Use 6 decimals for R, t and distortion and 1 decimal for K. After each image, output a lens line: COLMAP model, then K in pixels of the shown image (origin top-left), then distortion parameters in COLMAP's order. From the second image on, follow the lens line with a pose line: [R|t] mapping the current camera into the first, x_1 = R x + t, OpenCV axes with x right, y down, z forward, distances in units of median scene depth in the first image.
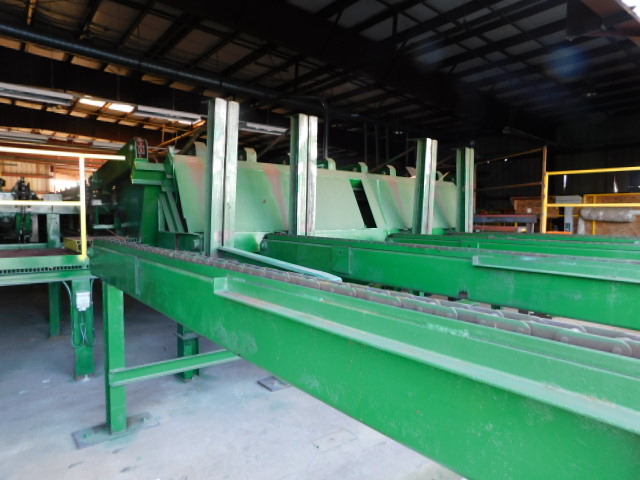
lens RADIAL K [[430.5, 0, 317.7], [0, 430.5, 238.1], [0, 0, 1]] dist [-0.054407, 0.055907]
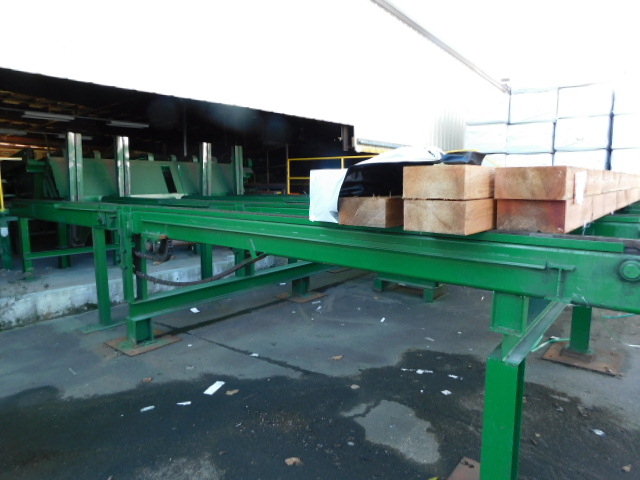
lens RADIAL K [[430.5, 0, 317.7], [0, 430.5, 238.1], [0, 0, 1]] dist [-0.054407, 0.055907]
pose [[0.980319, -0.039281, 0.193471, 0.363639], [0.025474, 0.996981, 0.073342, 0.048579], [-0.195768, -0.066971, 0.978361, -0.893206]]
